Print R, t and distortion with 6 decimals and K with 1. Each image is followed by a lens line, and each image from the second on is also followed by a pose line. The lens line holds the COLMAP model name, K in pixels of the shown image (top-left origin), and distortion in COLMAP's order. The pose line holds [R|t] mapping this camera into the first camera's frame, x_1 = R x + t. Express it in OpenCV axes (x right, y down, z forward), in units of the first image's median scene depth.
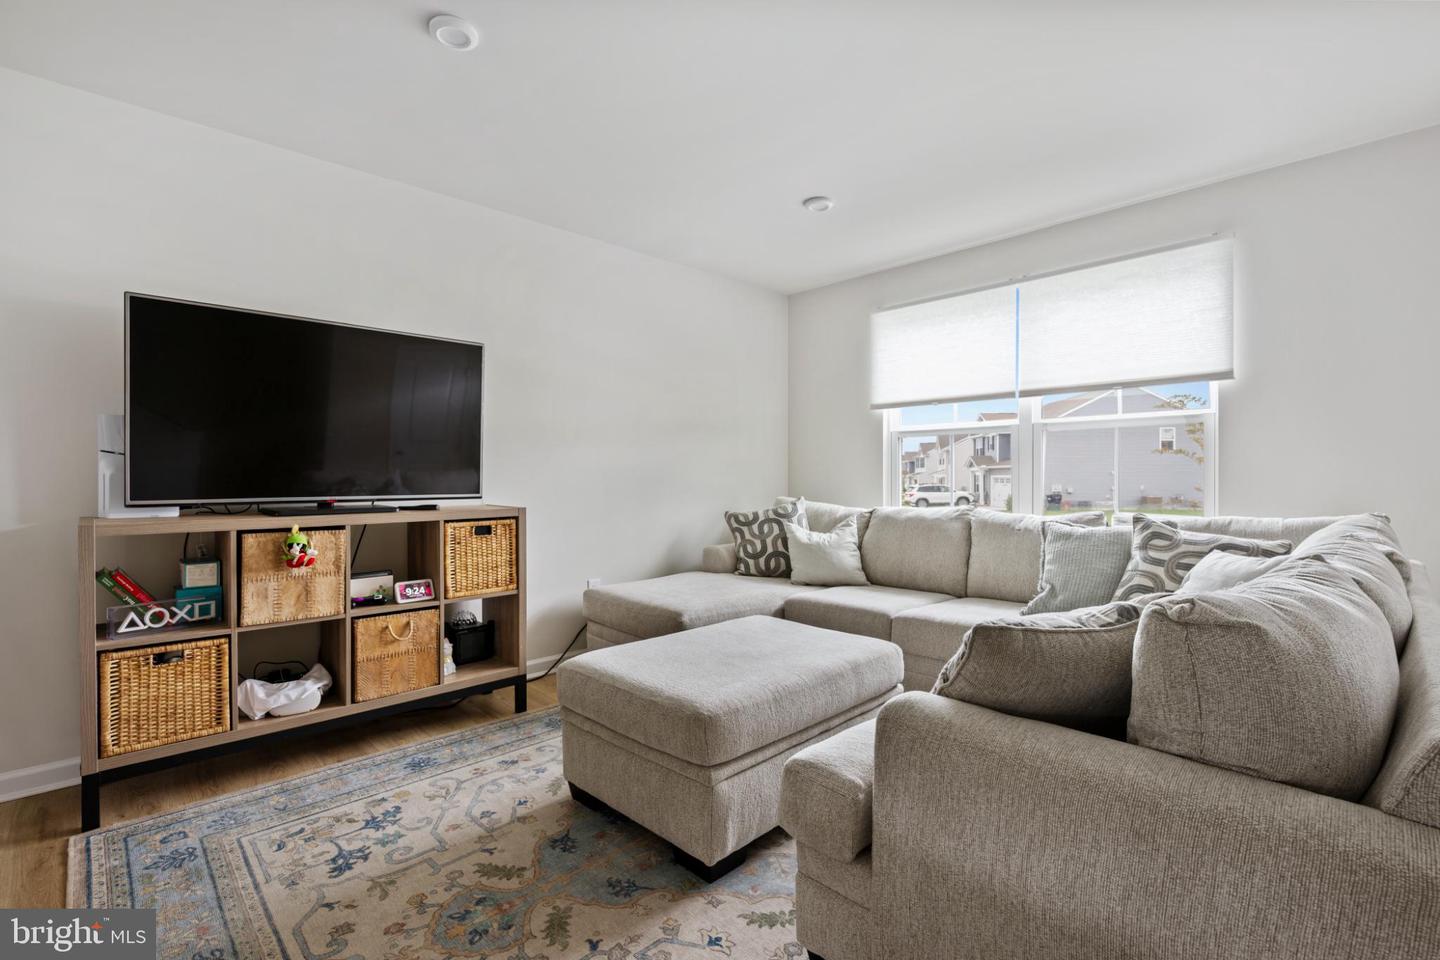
lens RADIAL K [[643.6, 0, 725.8], [0, 643.6, 477.9], [0, 0, 1]] dist [-0.008321, -0.000625]
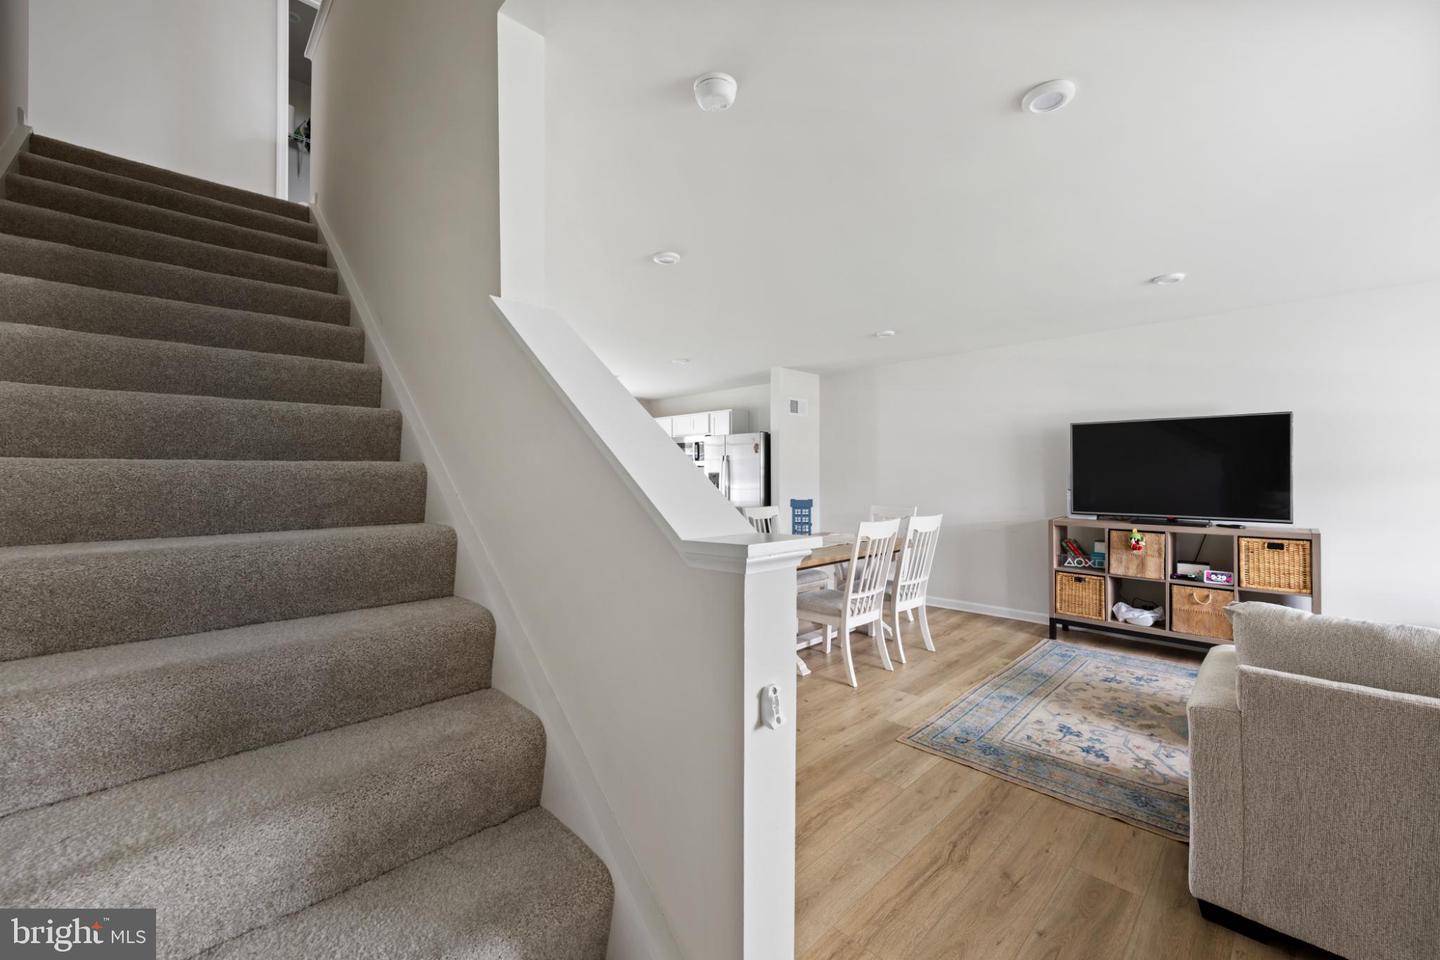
lens RADIAL K [[558.4, 0, 722.0], [0, 558.4, 475.9], [0, 0, 1]] dist [-0.000372, 0.000551]
pose [[0.003558, 0.002651, -0.999990, 0.989472], [-0.002489, 0.999993, 0.002642, -0.085968], [0.999991, 0.002480, 0.003564, -0.270334]]
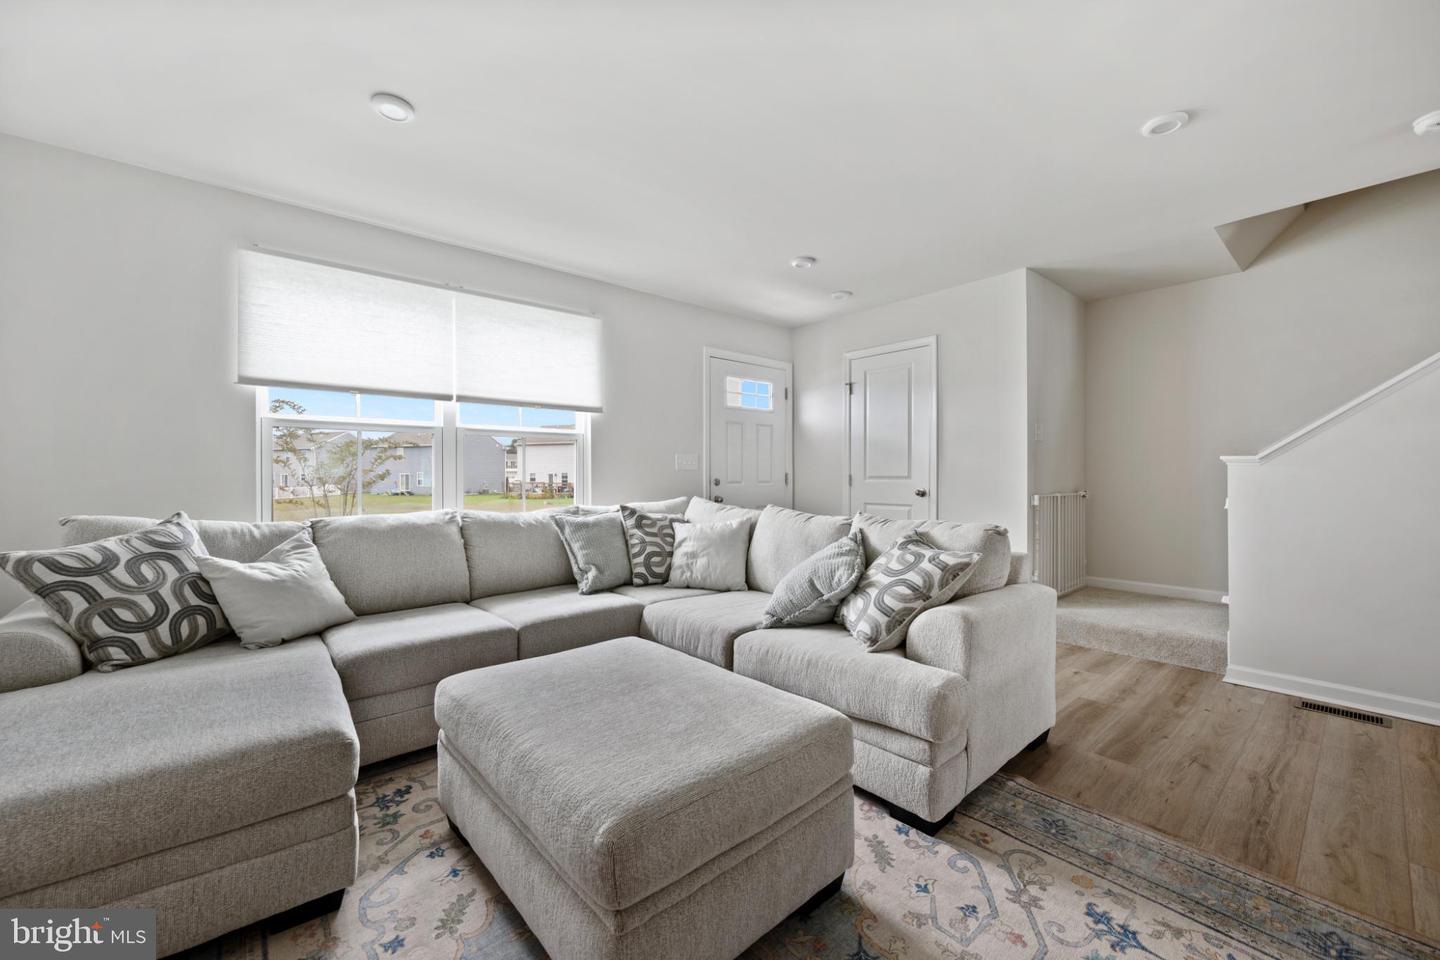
lens RADIAL K [[558.4, 0, 708.0], [0, 558.4, 476.6], [0, 0, 1]] dist [-0.000372, 0.000551]
pose [[0.075752, -0.003029, 0.997122, -0.622689], [0.000145, 0.999995, 0.003027, -0.008884], [-0.997127, -0.000085, 0.075752, 0.783174]]
